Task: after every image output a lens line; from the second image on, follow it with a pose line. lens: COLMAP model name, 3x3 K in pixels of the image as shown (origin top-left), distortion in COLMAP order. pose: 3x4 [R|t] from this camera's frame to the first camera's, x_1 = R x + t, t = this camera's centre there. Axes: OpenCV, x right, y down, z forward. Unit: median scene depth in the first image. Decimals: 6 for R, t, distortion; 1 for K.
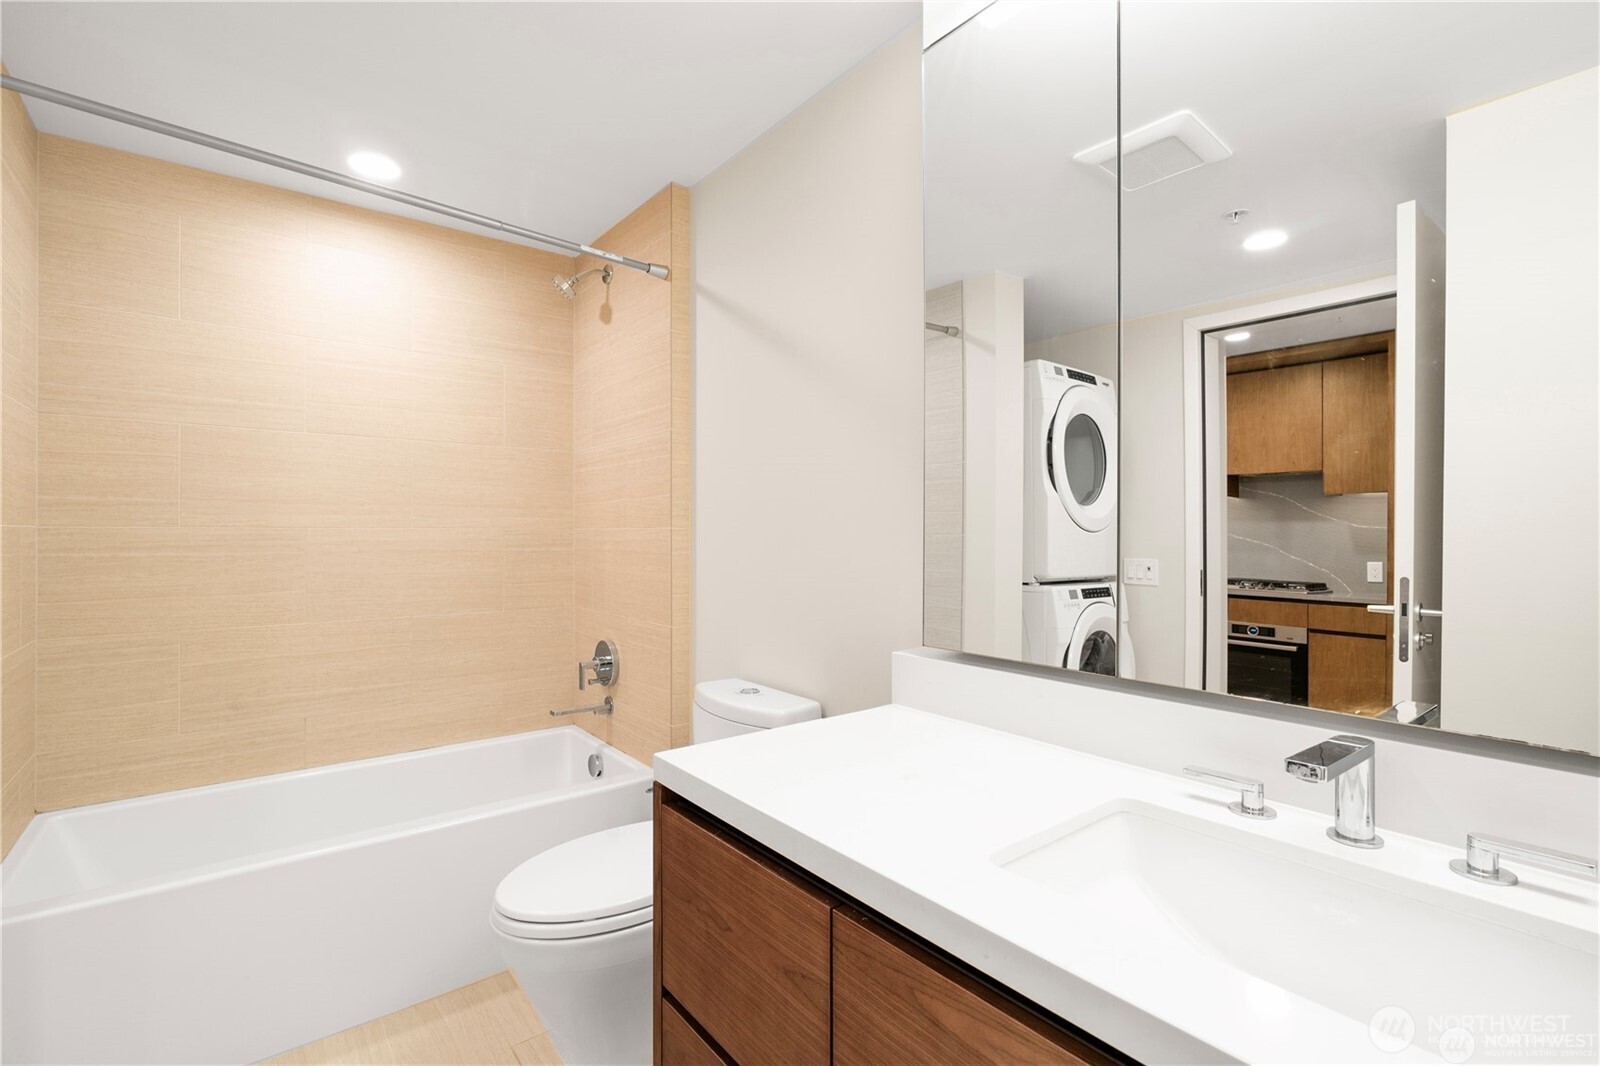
lens RADIAL K [[724.7, 0, 804.1], [0, 724.7, 538.1], [0, 0, 1]] dist [-0.000702, -0.000068]
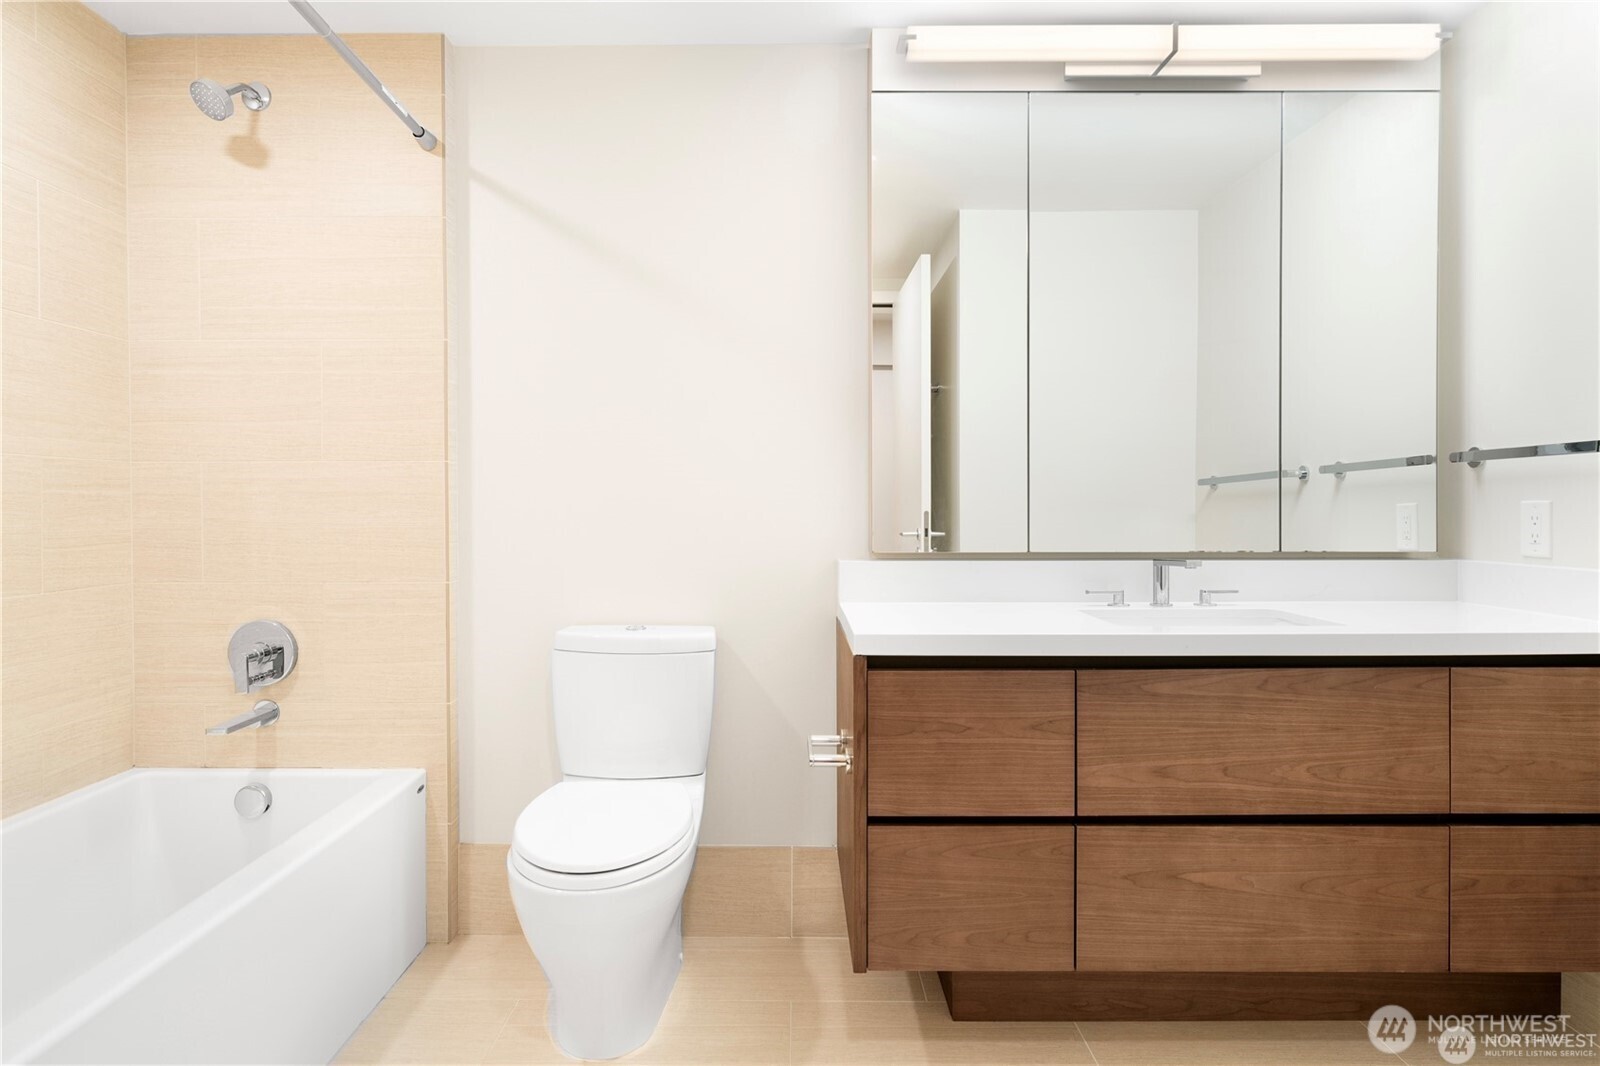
lens RADIAL K [[921.1, 0, 799.1], [0, 921.1, 509.8], [0, 0, 1]] dist [0.001270, 0.002454]
pose [[0.634961, -0.012688, 0.772440, -1.596244], [0.008390, 0.999919, 0.009527, 0.075256], [-0.772499, 0.000432, 0.635016, 0.083613]]
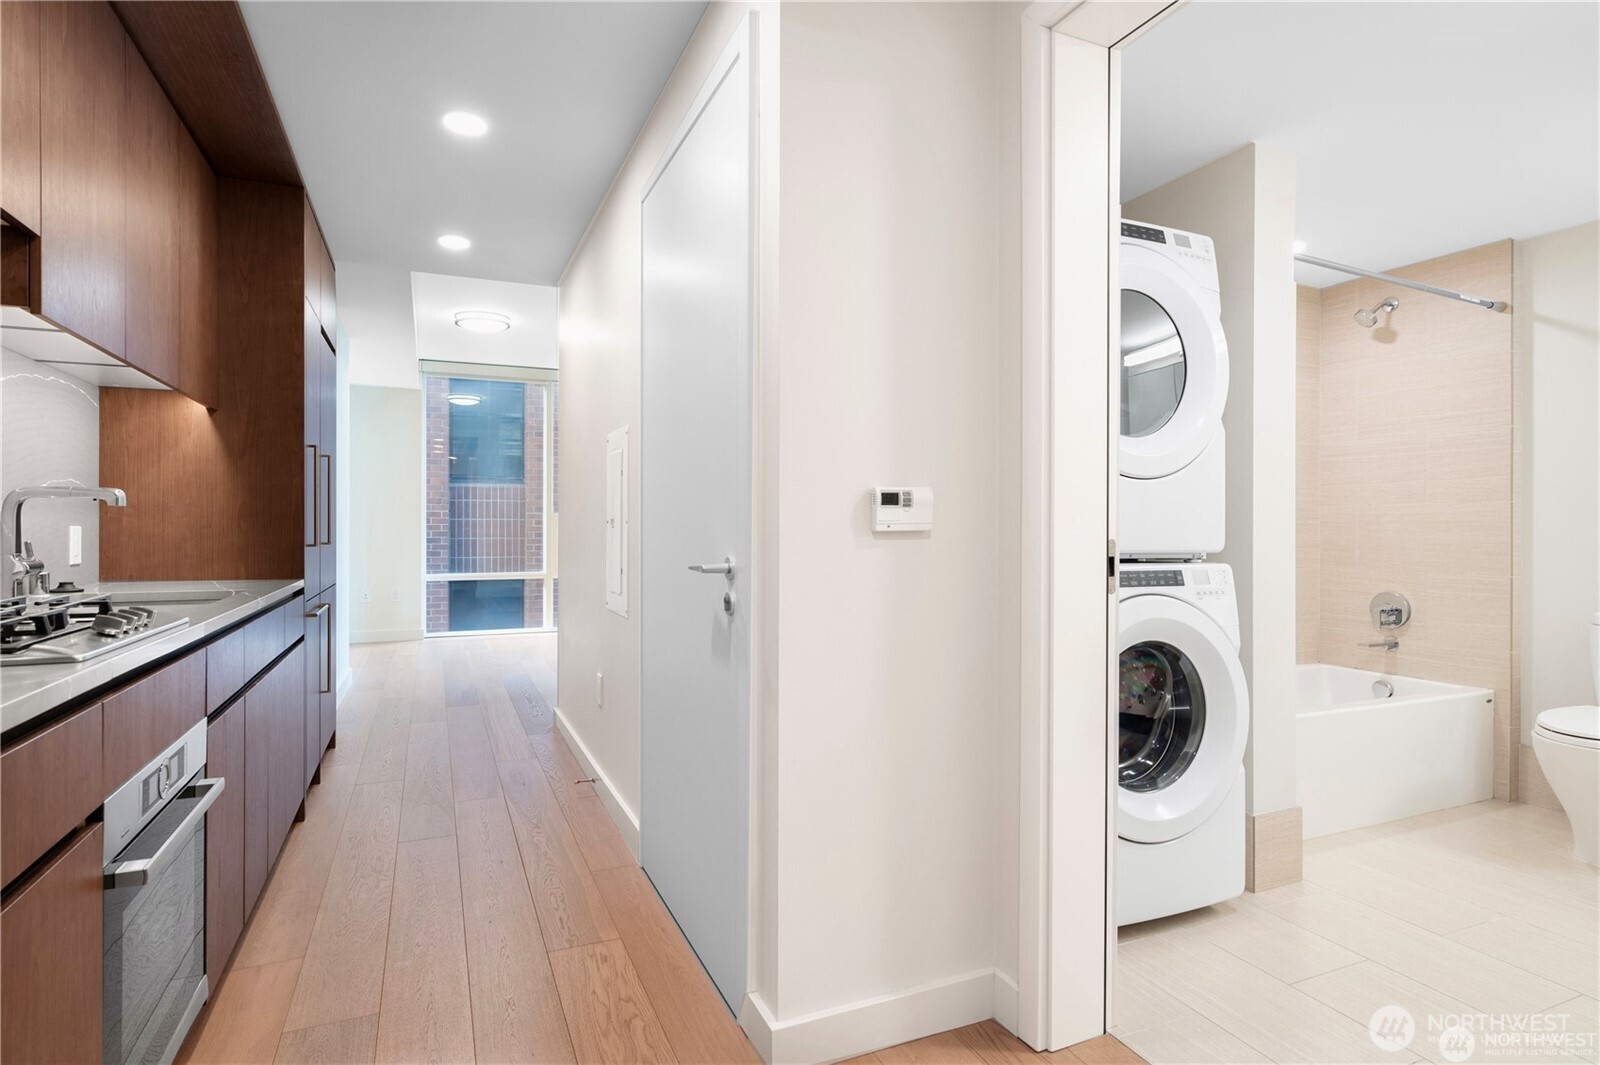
lens RADIAL K [[825.0, 0, 800.0], [0, 825.0, 532.5], [0, 0, 1]] dist [-0.001504, -0.000278]
pose [[0.964111, 0.000657, -0.265498, -2.245539], [-0.001162, 0.999998, -0.001746, 0.101874], [0.265496, 0.001992, 0.964110, -1.700349]]
